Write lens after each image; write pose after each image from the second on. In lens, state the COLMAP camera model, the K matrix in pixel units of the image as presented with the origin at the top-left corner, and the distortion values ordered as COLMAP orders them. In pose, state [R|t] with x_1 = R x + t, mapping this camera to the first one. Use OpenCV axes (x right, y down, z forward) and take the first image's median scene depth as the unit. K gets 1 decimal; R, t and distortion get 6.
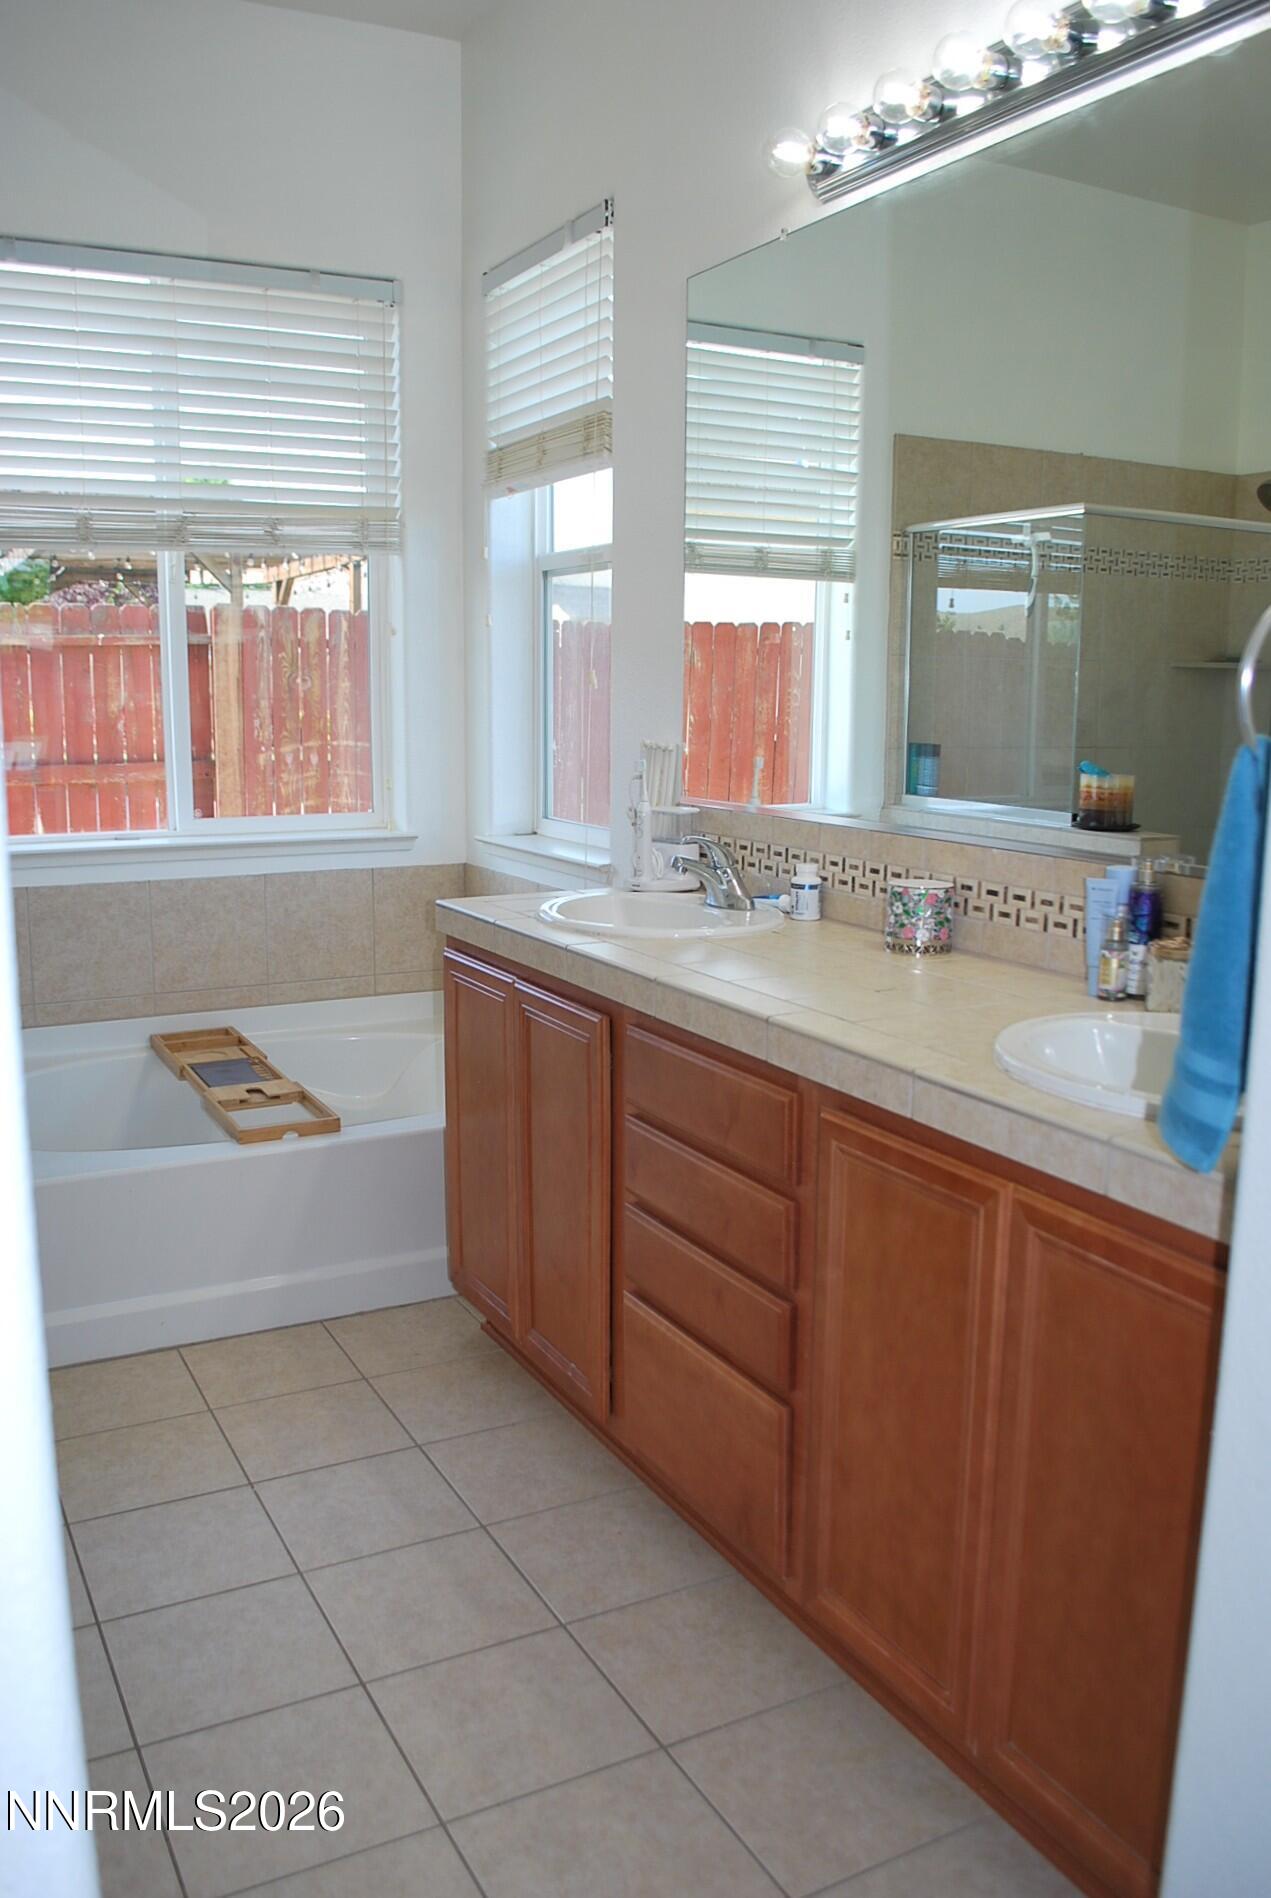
lens RADIAL K [[1512.6, 0, 633.3], [0, 1512.6, 951.5], [0, 0, 1]] dist [-0.073685, 0.006845]
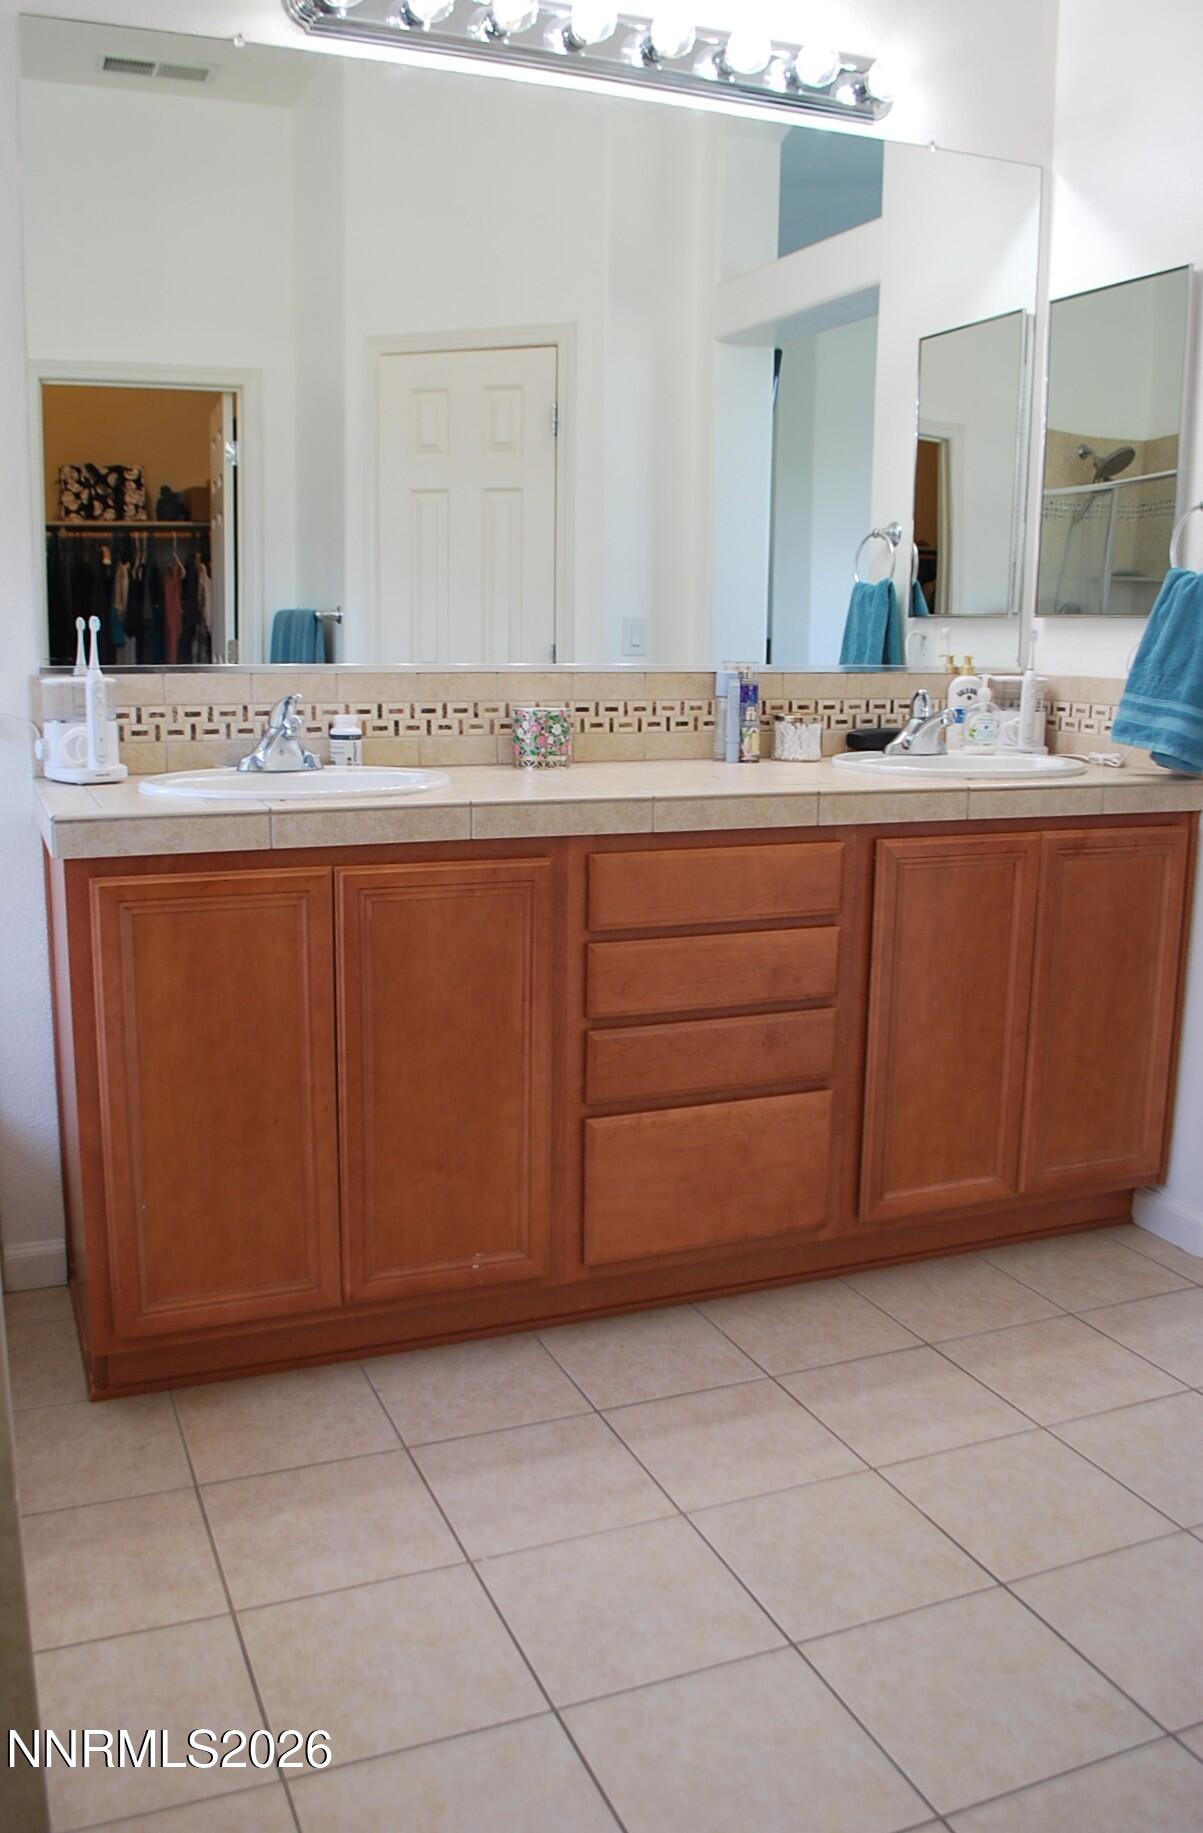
lens RADIAL K [[1548.7, 0, 598.5], [0, 1548.7, 913.7], [0, 0, 1]] dist [-0.044544, 0.000236]
pose [[0.101389, -0.189962, 0.976542, -1.033167], [0.160949, 0.971801, 0.172329, -0.093684], [-0.981741, 0.139701, 0.129104, 0.862369]]
